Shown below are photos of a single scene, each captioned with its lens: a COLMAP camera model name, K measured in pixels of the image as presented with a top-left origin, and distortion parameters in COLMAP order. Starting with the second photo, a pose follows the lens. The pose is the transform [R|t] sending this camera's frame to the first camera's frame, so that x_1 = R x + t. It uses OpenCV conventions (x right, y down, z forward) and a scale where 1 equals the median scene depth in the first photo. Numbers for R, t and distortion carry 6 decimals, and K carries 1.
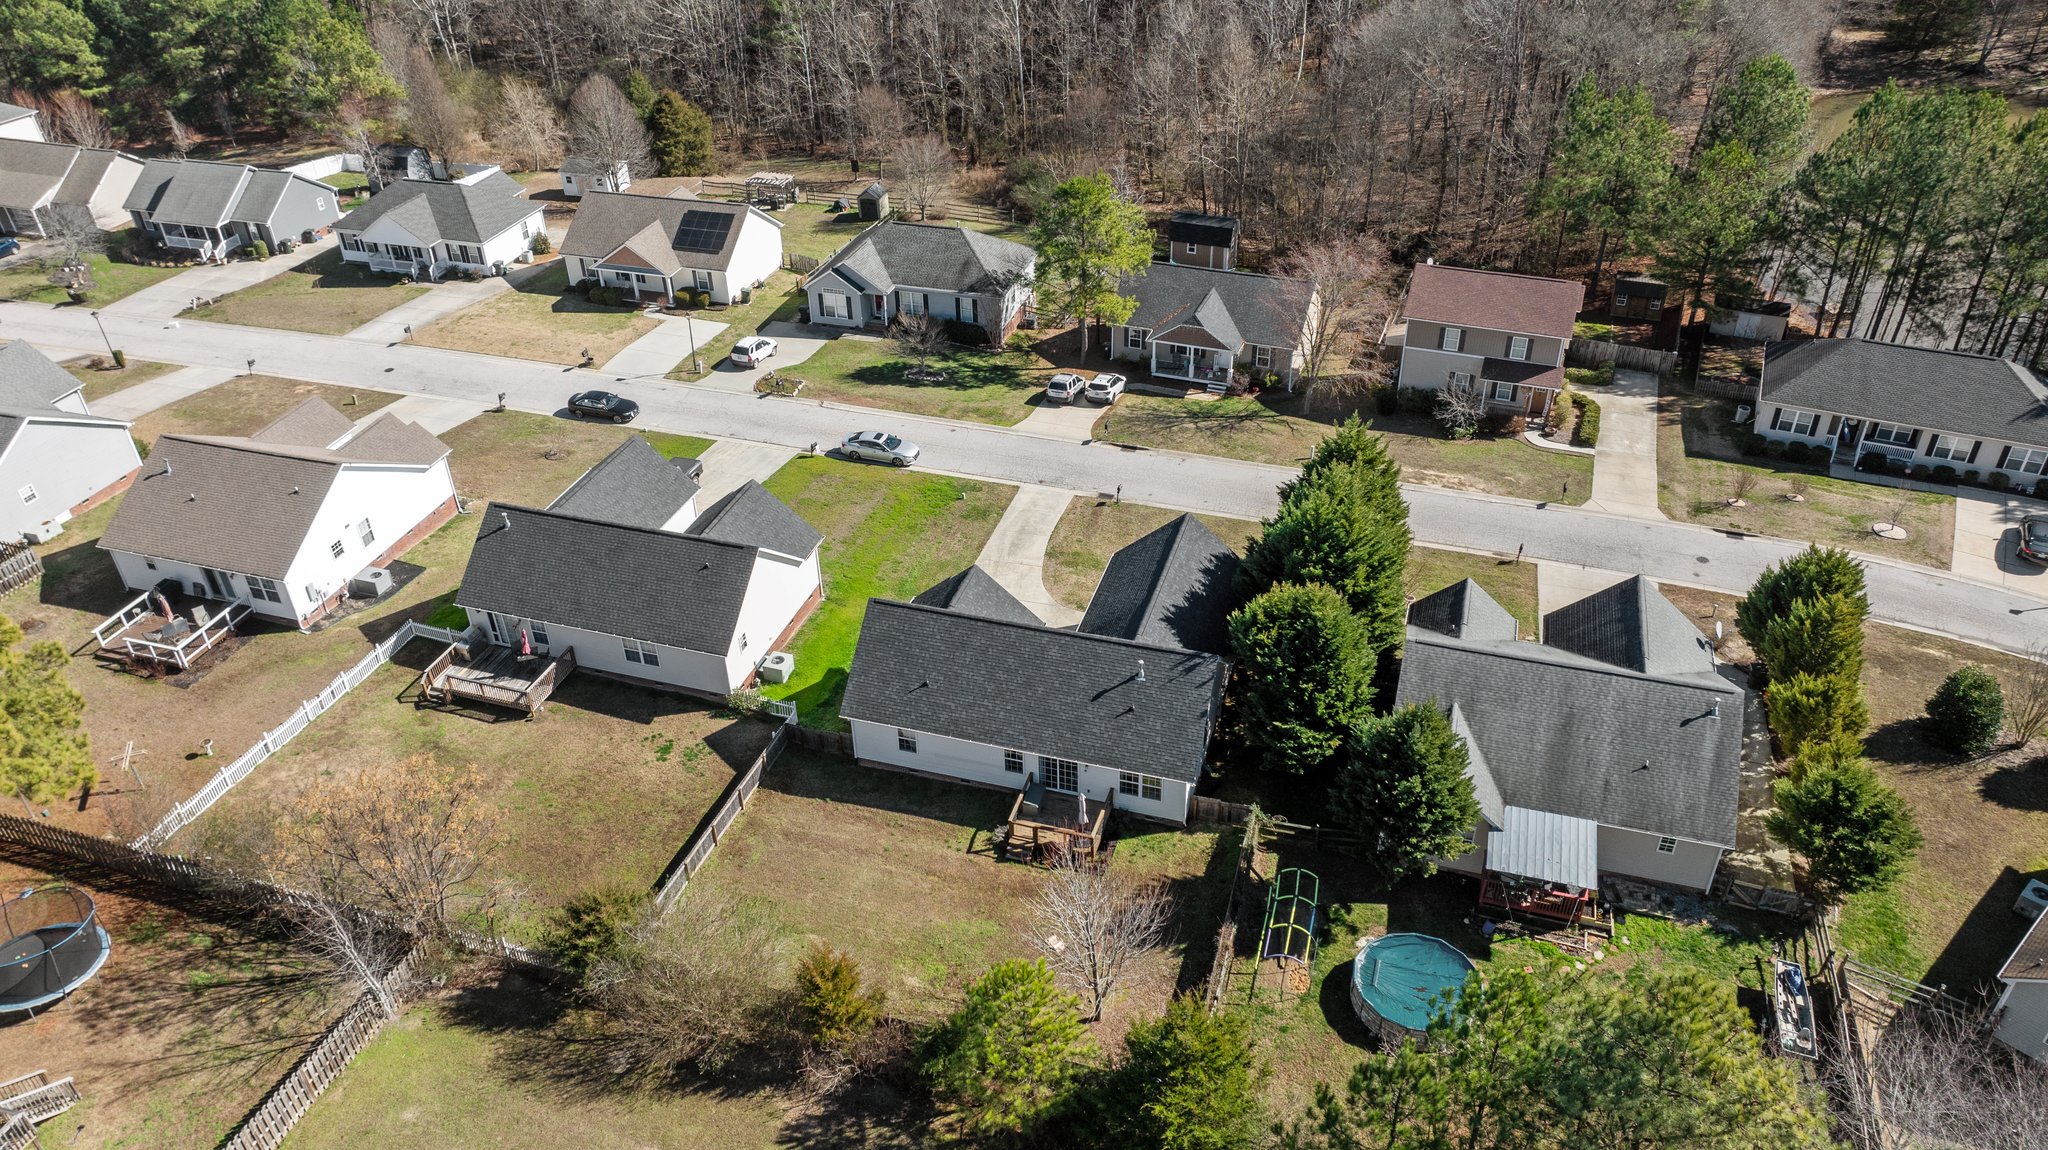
lens RADIAL K [[1443.1, 0, 1026.4], [0, 1443.1, 576.0], [0, 0, 1]] dist [-0.017363, -0.004887]
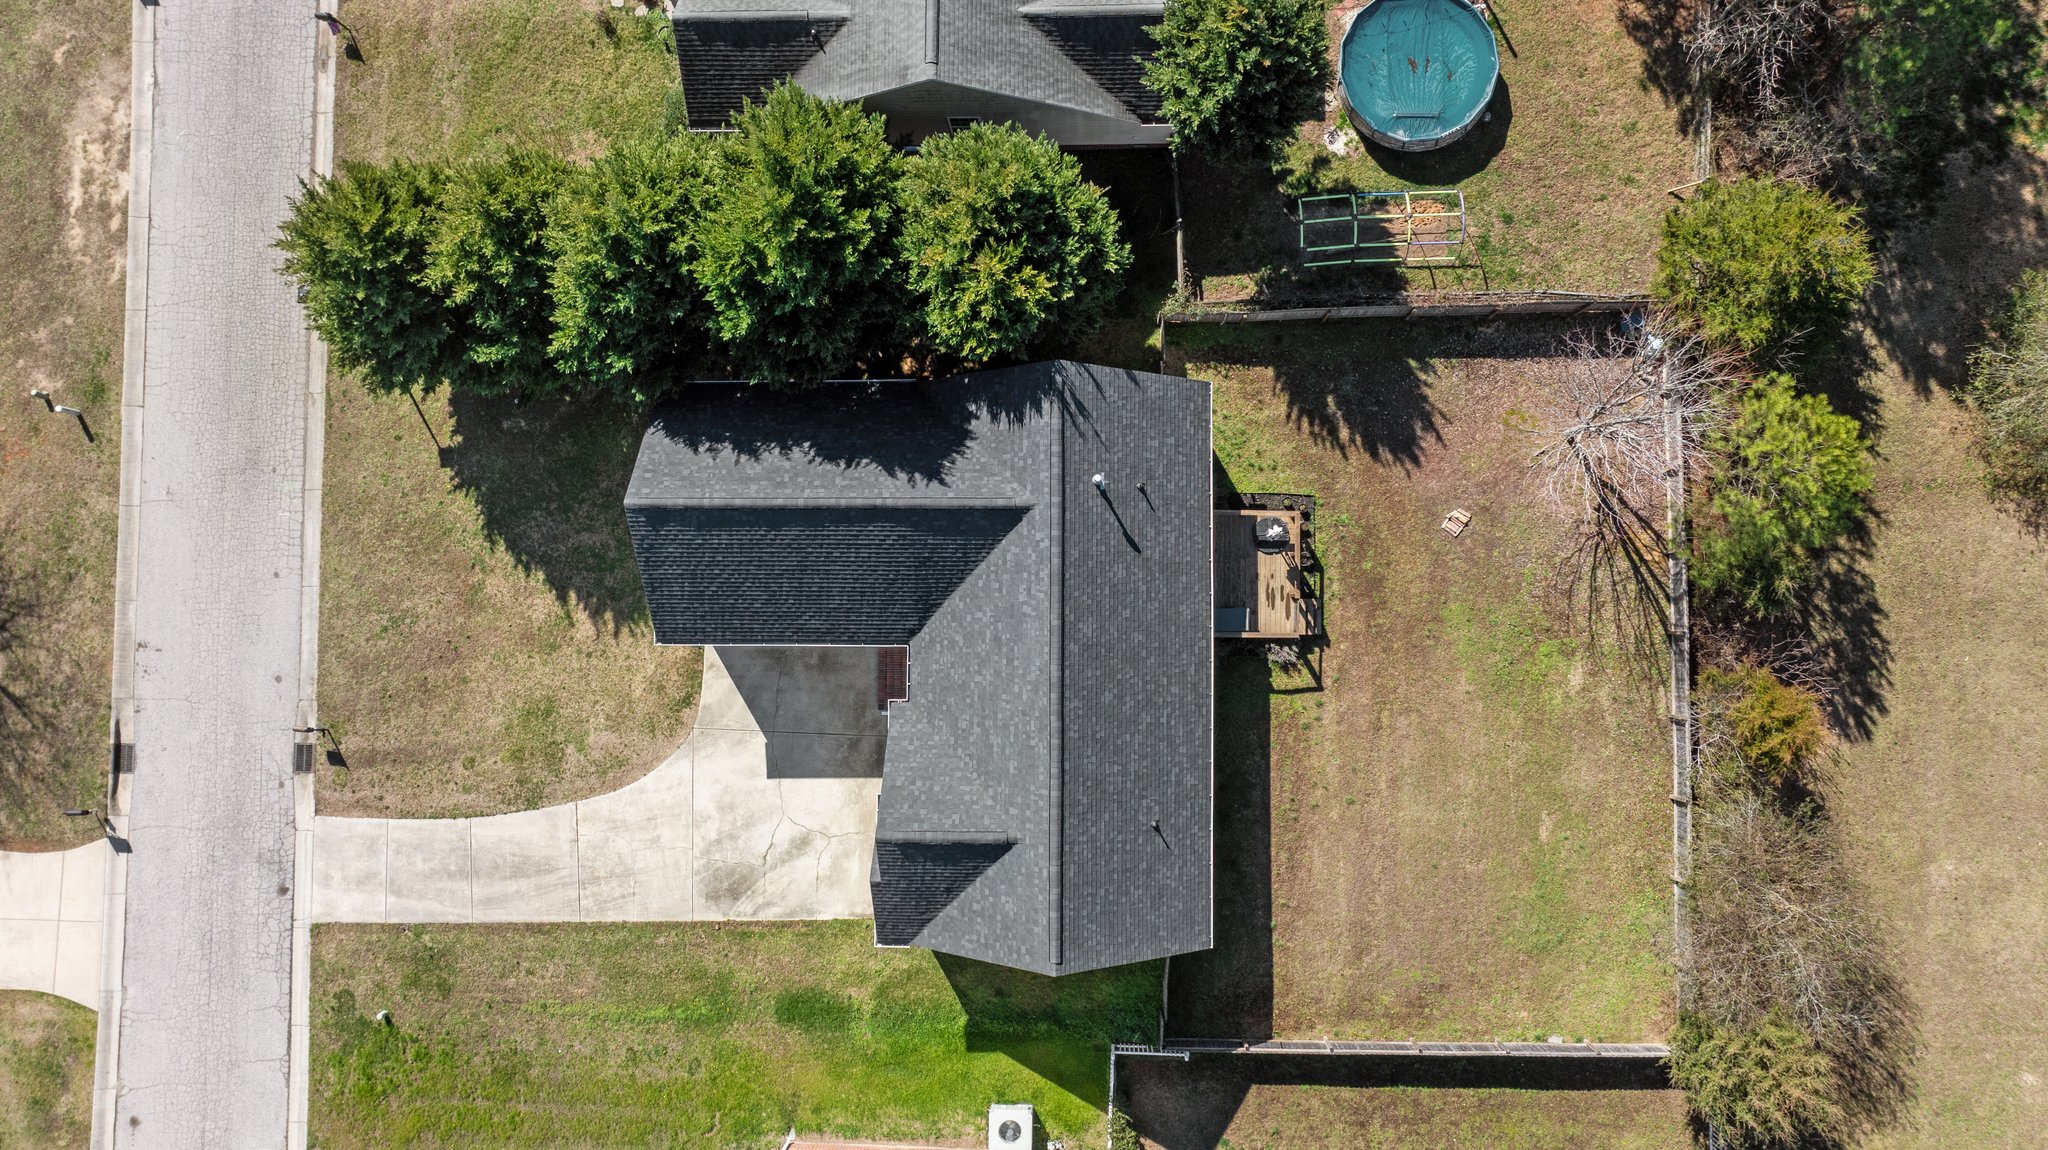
lens RADIAL K [[1443.1, 0, 1026.4], [0, 1443.1, 576.0], [0, 0, 1]] dist [-0.017363, -0.004887]
pose [[-0.292462, -0.953565, 0.071971, 0.002846], [0.582001, -0.117773, 0.804614, -0.307003], [-0.758776, 0.277207, 0.589420, 0.448939]]
